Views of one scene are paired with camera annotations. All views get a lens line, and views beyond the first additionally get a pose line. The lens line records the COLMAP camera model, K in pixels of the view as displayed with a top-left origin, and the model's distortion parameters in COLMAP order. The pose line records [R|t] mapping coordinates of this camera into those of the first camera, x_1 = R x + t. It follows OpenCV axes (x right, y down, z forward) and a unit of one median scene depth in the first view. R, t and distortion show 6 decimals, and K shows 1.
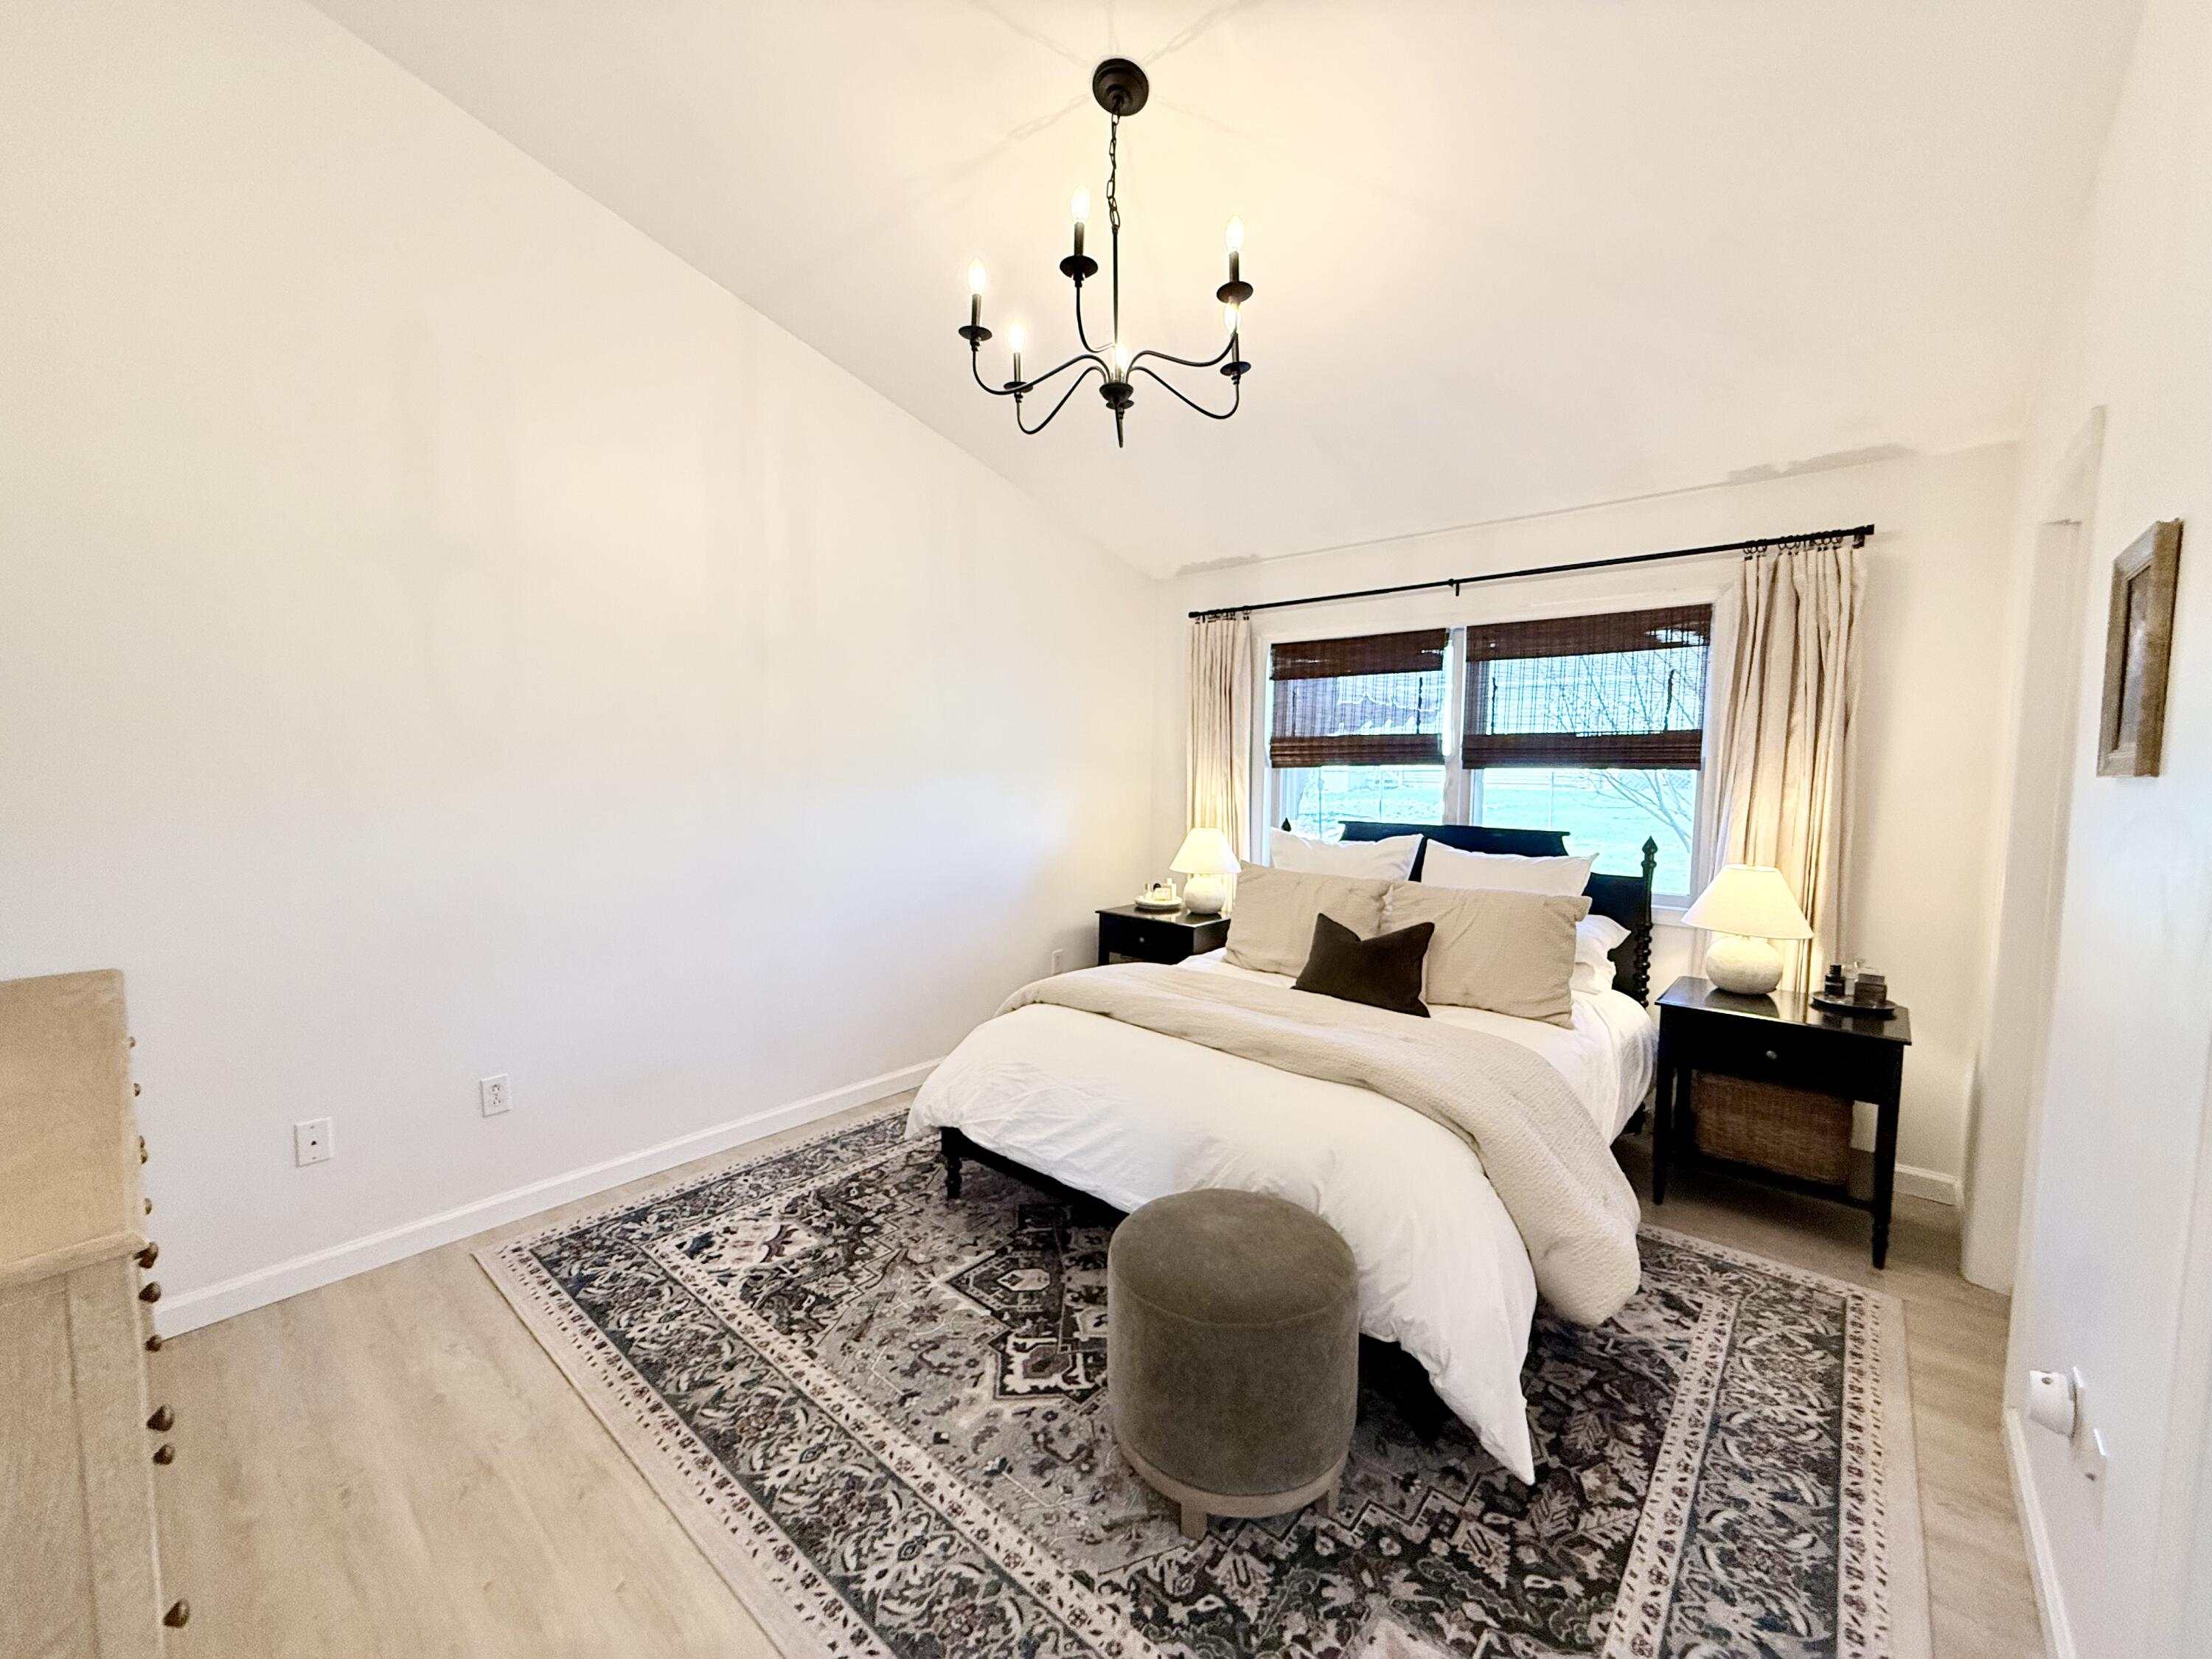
lens RADIAL K [[877.0, 0, 1102.0], [0, 877.0, 830.6], [0, 0, 1]] dist [0.001020, -0.000363]
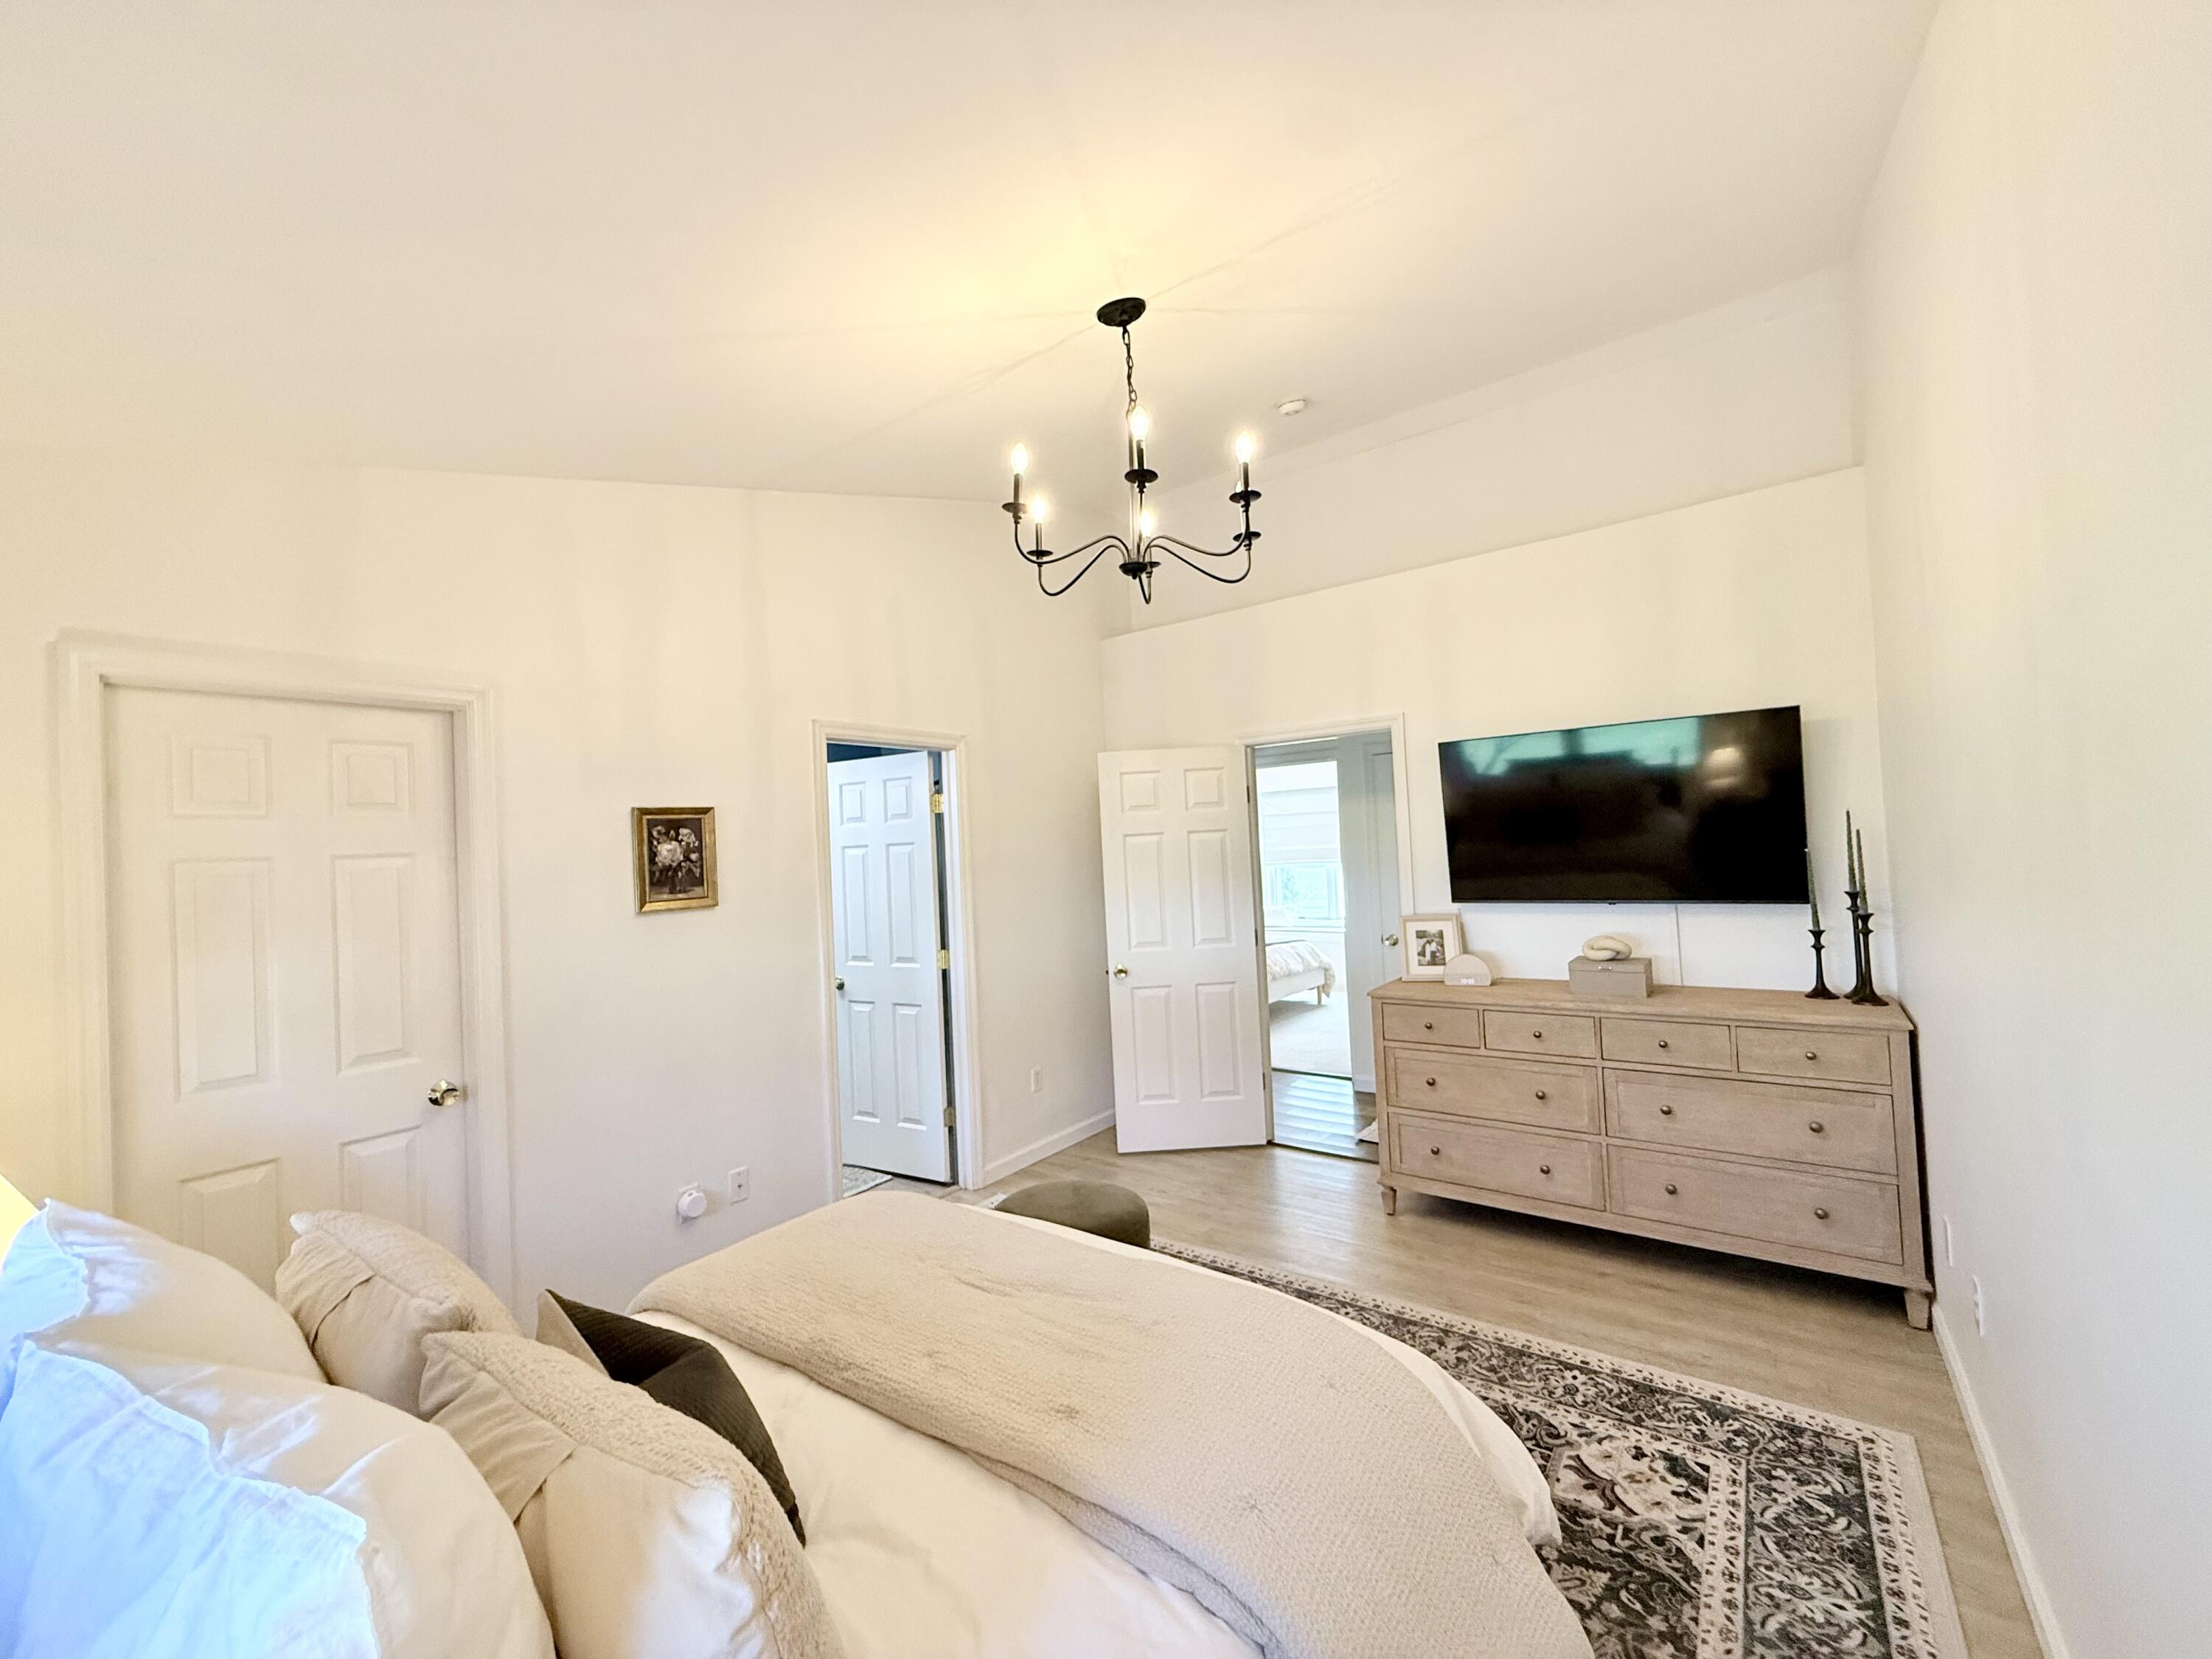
lens RADIAL K [[877.0, 0, 1102.0], [0, 877.0, 830.6], [0, 0, 1]] dist [0.001020, -0.000363]
pose [[-0.996971, 0.039413, -0.067047, 0.120414], [0.035827, 0.997904, 0.053882, -0.194958], [0.069030, 0.051317, -0.996294, 1.782203]]
